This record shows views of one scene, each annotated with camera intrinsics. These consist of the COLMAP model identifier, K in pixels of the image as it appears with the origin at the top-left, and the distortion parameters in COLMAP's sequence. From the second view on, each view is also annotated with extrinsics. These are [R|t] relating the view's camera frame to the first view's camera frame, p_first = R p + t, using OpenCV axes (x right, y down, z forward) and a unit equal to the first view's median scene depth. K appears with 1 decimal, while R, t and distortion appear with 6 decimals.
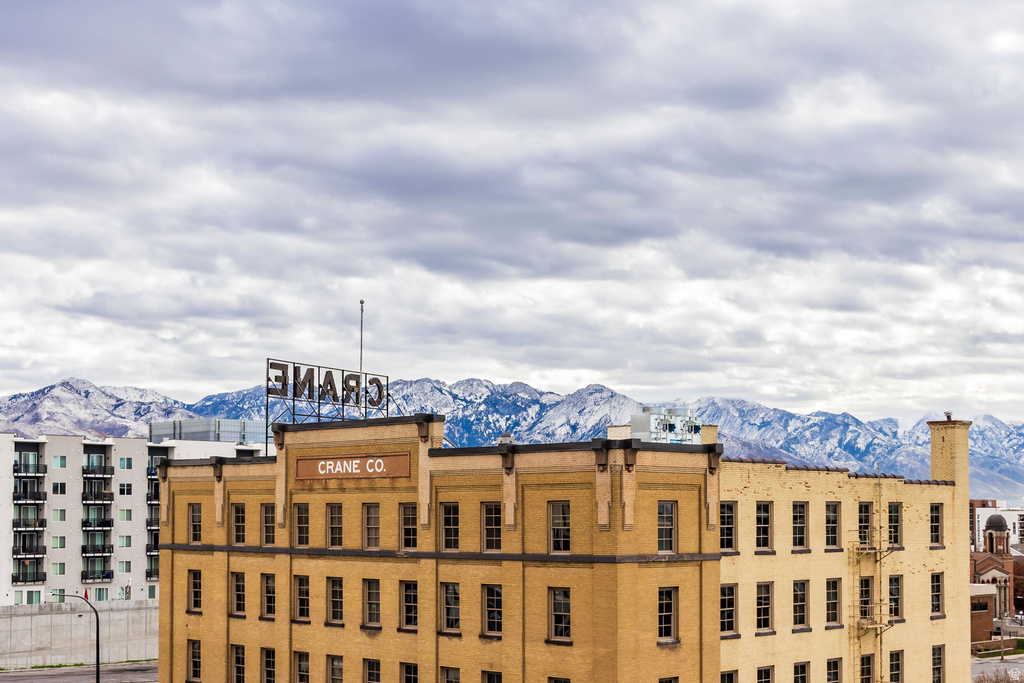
lens RADIAL K [[1495.8, 0, 514.7], [0, 1495.8, 459.8], [0, 0, 1]] dist [0.023209, 0.002624]
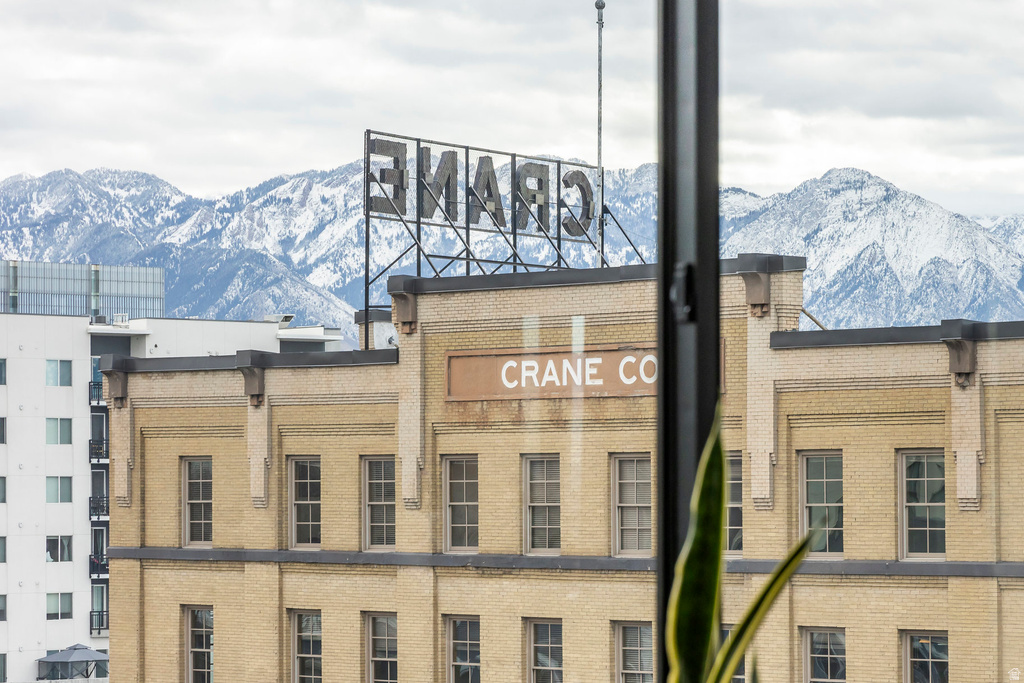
lens RADIAL K [[3724.1, 0, 541.1], [0, 3724.1, 364.8], [0, 0, 1]] dist [0.099535, -0.138477]
pose [[0.999776, -0.003999, -0.020803, -0.086591], [0.004045, 0.999989, 0.002208, -0.000098], [0.020794, -0.002291, 0.999781, -0.106301]]
